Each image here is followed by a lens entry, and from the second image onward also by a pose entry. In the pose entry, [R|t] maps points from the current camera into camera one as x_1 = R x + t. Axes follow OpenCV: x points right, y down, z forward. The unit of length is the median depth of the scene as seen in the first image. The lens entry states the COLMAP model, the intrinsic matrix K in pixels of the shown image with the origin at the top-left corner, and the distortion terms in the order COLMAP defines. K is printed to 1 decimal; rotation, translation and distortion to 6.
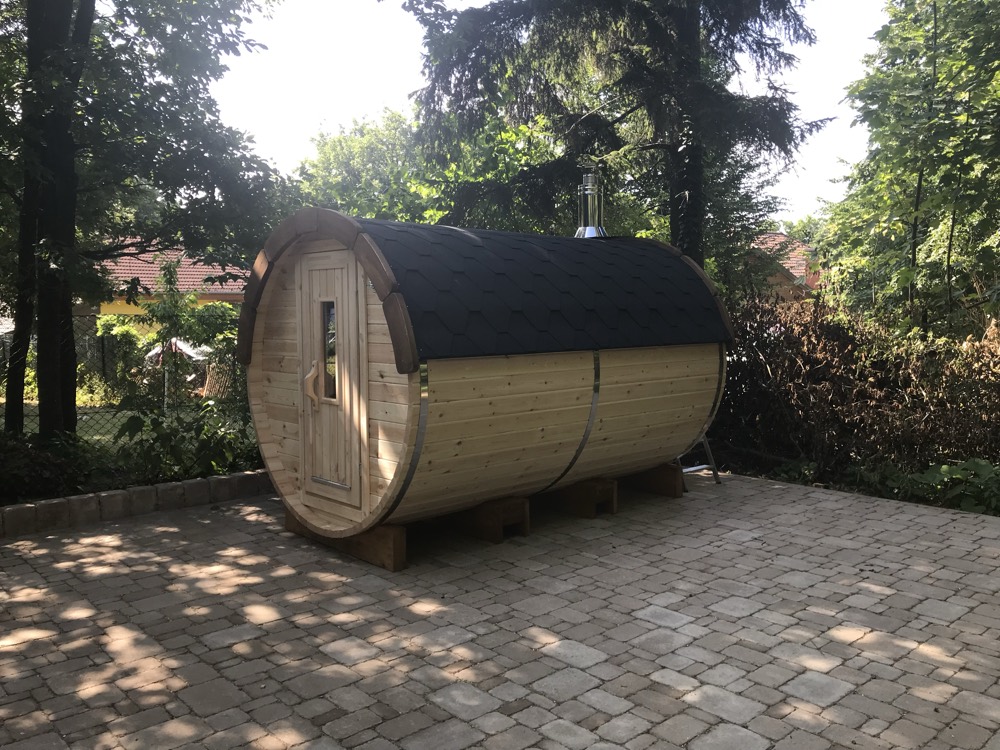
lens RADIAL K [[815.7, 0, 498.3], [0, 815.7, 380.1], [0, 0, 1]] dist [0.033785, -0.076151]
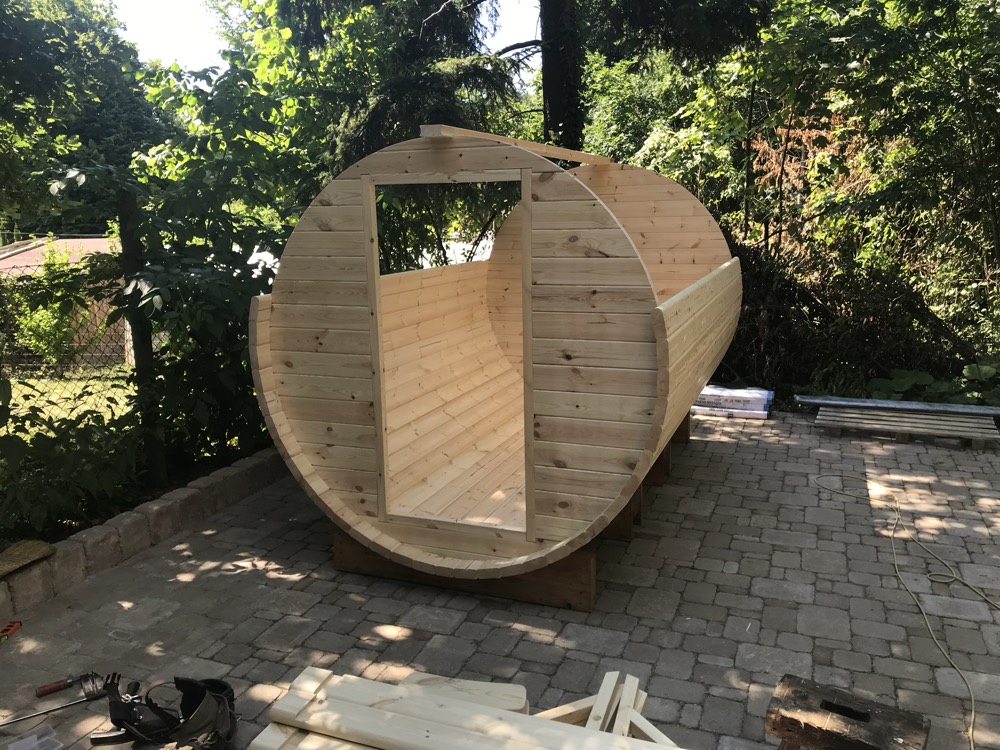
lens RADIAL K [[822.0, 0, 497.8], [0, 822.0, 370.4], [0, 0, 1]] dist [0.002743, 0.011479]
pose [[0.896221, -0.098682, 0.432493, -0.465073], [0.051873, 0.991568, 0.118754, -0.074908], [-0.440565, -0.083995, 0.893783, 0.341355]]
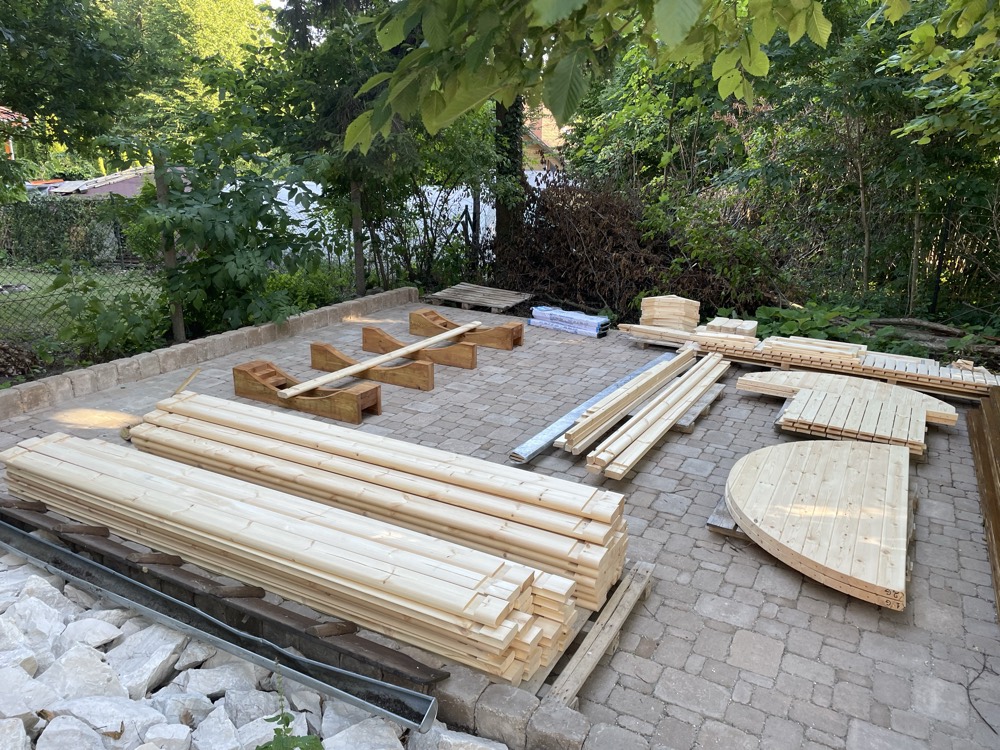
lens RADIAL K [[743.5, 0, 500.0], [0, 743.5, 375.0], [0, 0, 1]] dist [0.136960, -0.210824]
pose [[0.941434, -0.072745, 0.329256, -0.315003], [-0.000043, 0.976426, 0.215852, -0.095246], [-0.337196, -0.203225, 0.919238, -0.166861]]
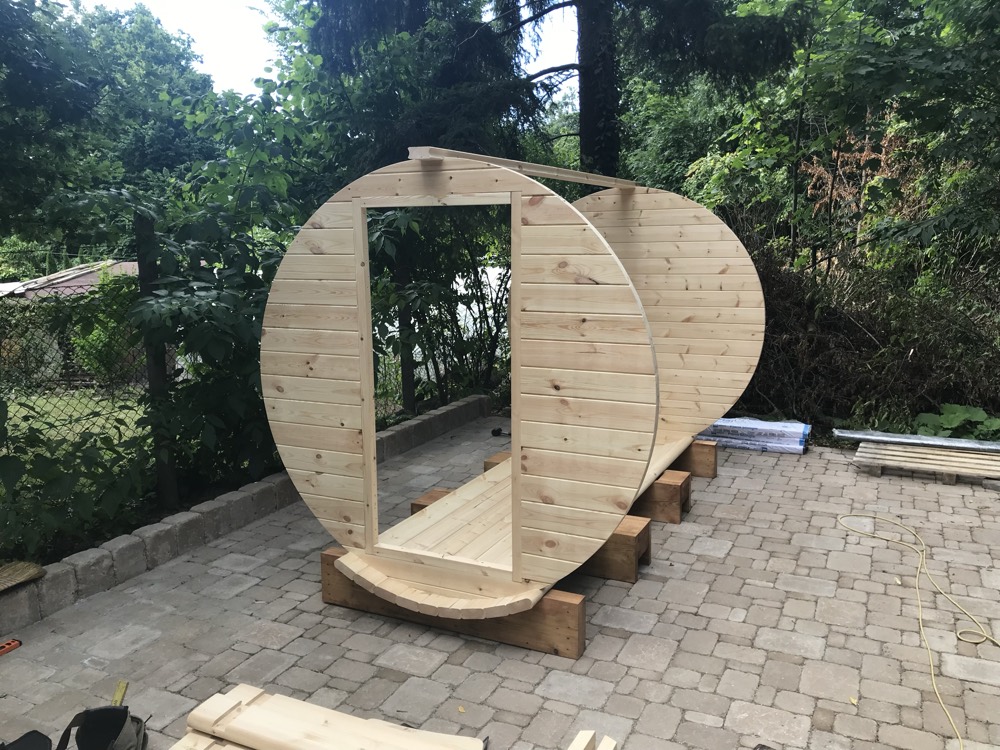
lens RADIAL K [[822.0, 0, 497.8], [0, 822.0, 370.4], [0, 0, 1]] dist [0.002743, 0.011479]
pose [[0.927786, -0.072078, 0.366084, -0.397362], [0.043431, 0.995356, 0.085906, -0.073403], [-0.370576, -0.063803, 0.926608, 0.342253]]
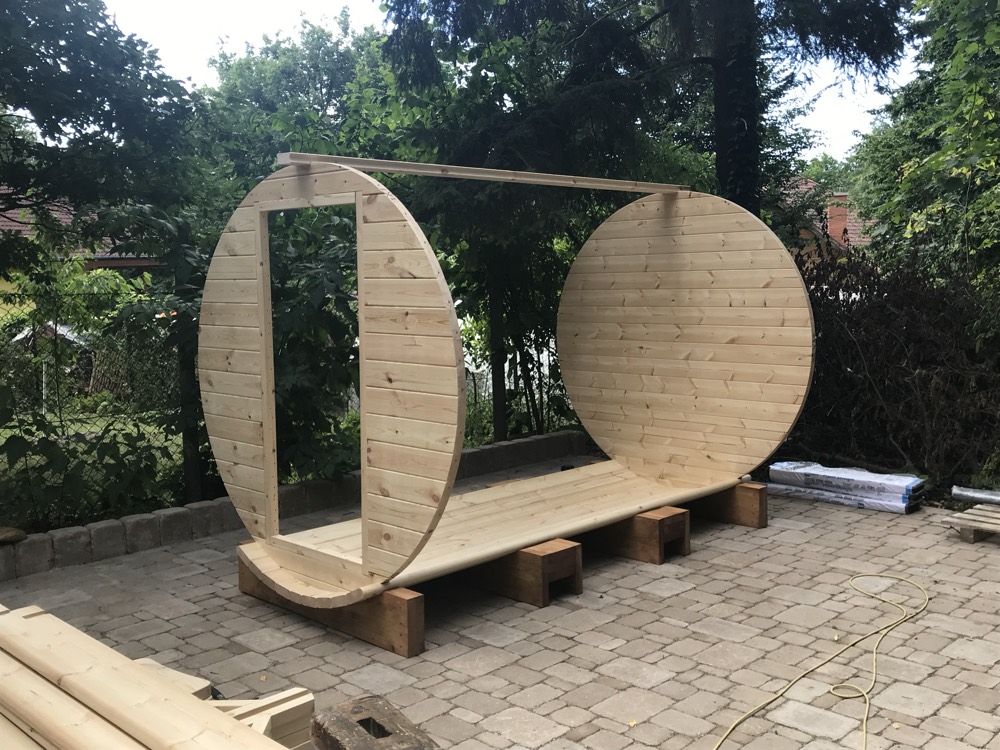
lens RADIAL K [[1004.4, 0, 497.2], [0, 1004.4, 374.2], [0, 0, 1]] dist [0.007455, -0.006490]
pose [[0.998545, -0.019664, 0.050221, -0.082105], [0.018918, 0.999704, 0.015289, -0.019620], [-0.050507, -0.014316, 0.998621, 0.121497]]
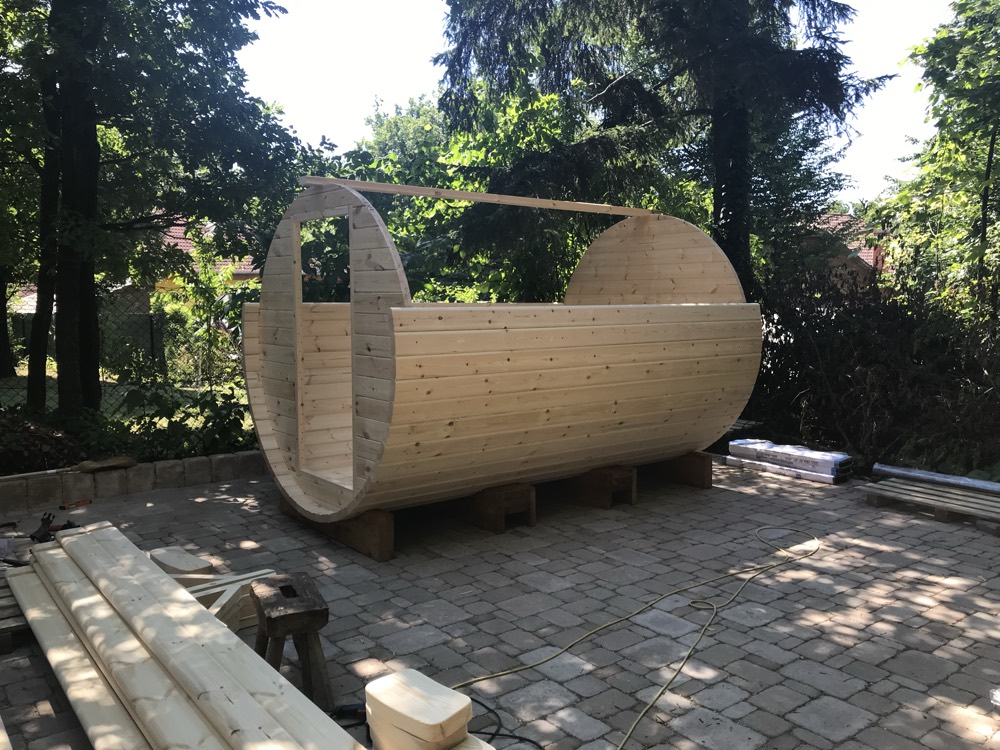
lens RADIAL K [[818.8, 0, 497.9], [0, 818.8, 377.8], [0, 0, 1]] dist [0.005028, 0.010094]
pose [[0.997370, 0.014679, -0.070975, 0.061816], [-0.013479, 0.999759, 0.017355, 0.008099], [0.071213, -0.016353, 0.997327, 0.081529]]
